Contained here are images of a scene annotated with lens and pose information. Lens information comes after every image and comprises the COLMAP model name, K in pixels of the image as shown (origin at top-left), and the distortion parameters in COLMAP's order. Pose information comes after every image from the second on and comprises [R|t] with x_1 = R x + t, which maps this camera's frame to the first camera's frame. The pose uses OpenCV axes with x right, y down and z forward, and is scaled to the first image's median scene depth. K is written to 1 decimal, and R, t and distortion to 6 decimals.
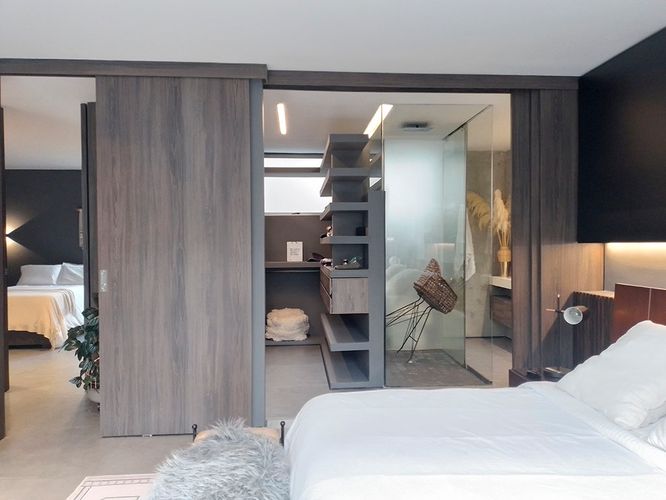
lens RADIAL K [[498.4, 0, 338.1], [0, 498.4, 248.7], [0, 0, 1]] dist [0.057122, -0.066902]
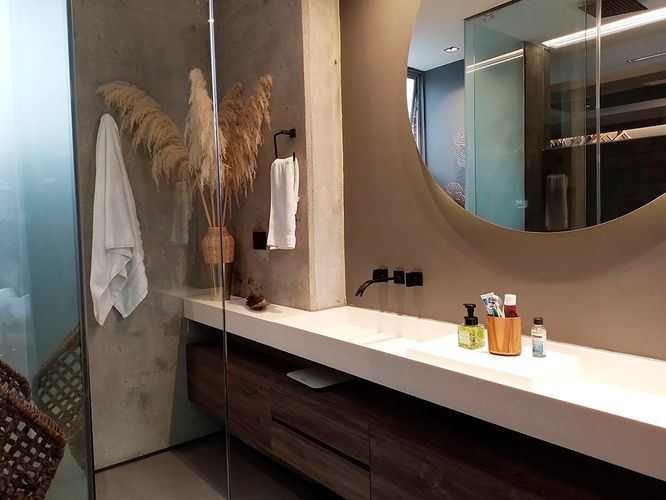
lens RADIAL K [[498.4, 0, 338.1], [0, 498.4, 248.7], [0, 0, 1]] dist [0.057122, -0.066902]
pose [[0.818612, -0.047767, 0.572357, 0.175882], [0.028357, 0.998682, 0.042789, -0.000738], [-0.573647, -0.018797, 0.818887, 0.603811]]
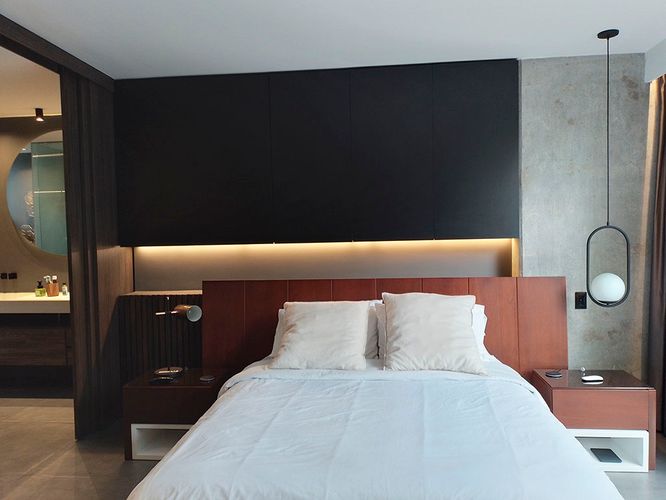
lens RADIAL K [[498.4, 0, 338.1], [0, 498.4, 248.7], [0, 0, 1]] dist [0.057122, -0.066902]
pose [[0.160170, -0.027823, 0.986697, -0.260494], [0.024198, 0.999413, 0.024254, -0.013511], [-0.986793, 0.019991, 0.160749, 0.240573]]
